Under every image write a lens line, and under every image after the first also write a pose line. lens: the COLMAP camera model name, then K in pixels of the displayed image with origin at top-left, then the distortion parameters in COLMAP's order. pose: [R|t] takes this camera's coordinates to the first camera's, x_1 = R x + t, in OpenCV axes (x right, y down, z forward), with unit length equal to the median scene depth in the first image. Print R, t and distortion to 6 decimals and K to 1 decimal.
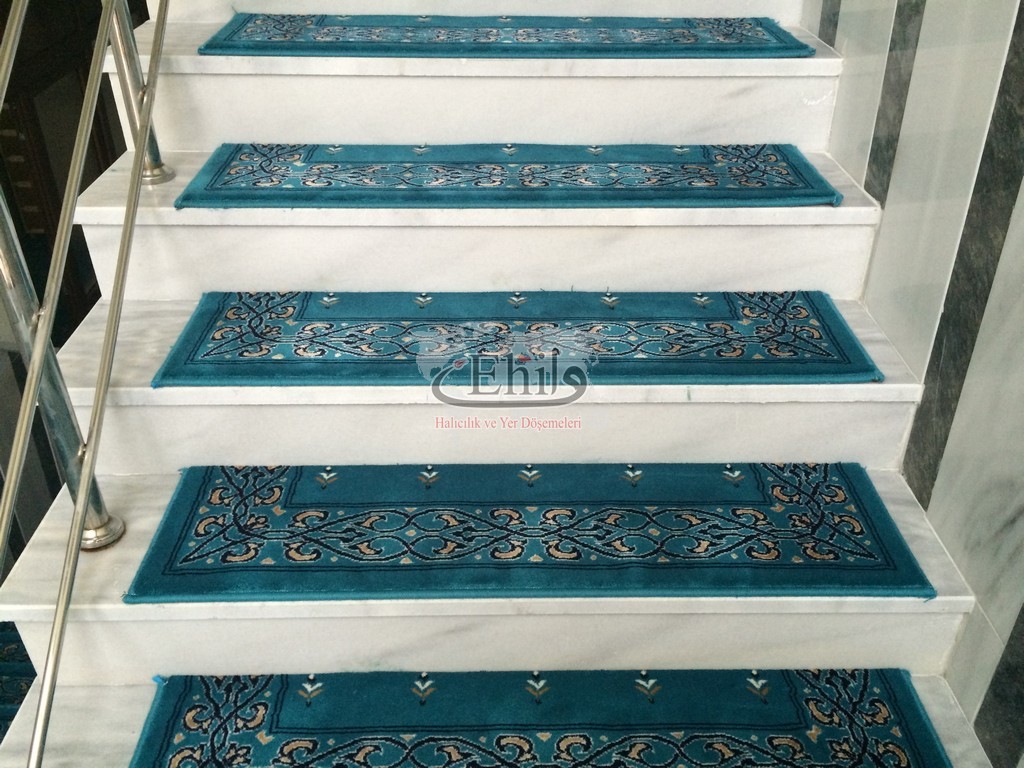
lens RADIAL K [[863.4, 0, 511.5], [0, 863.4, 379.7], [0, 0, 1]] dist [0.077947, -0.103725]
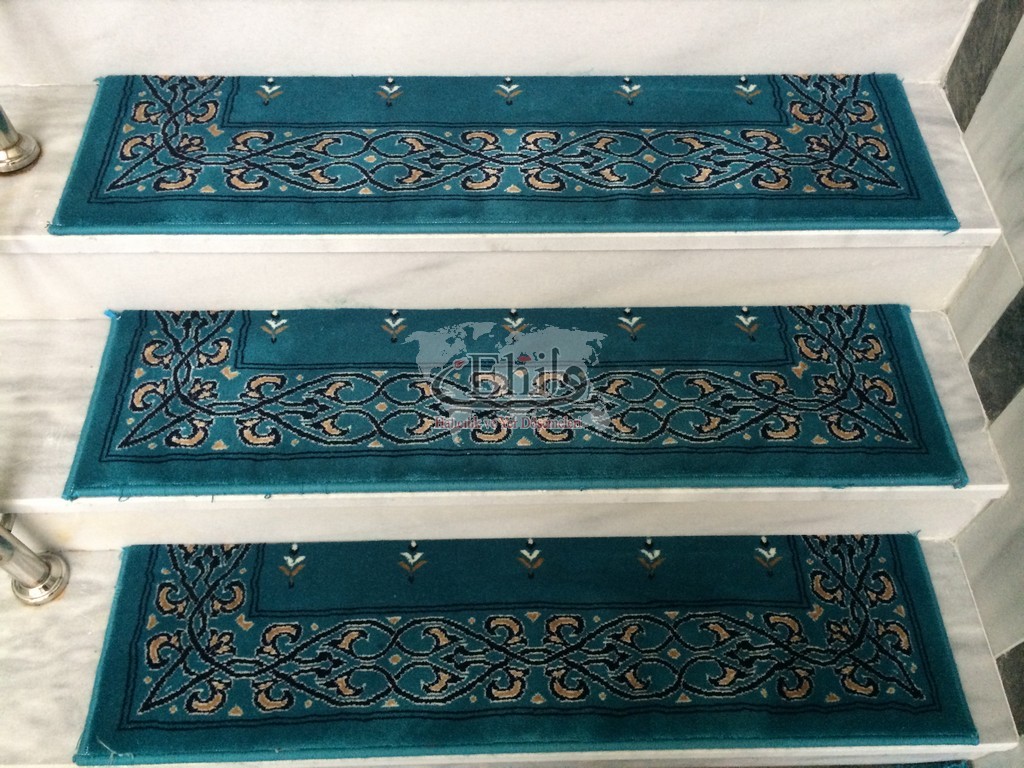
lens RADIAL K [[863.4, 0, 521.9], [0, 863.4, 376.6], [0, 0, 1]] dist [0.077947, -0.103725]
pose [[0.999871, -0.001003, 0.016002, 0.022427], [-0.005572, 0.914089, 0.405476, 0.023020], [-0.015034, -0.405513, 0.913966, 0.116870]]
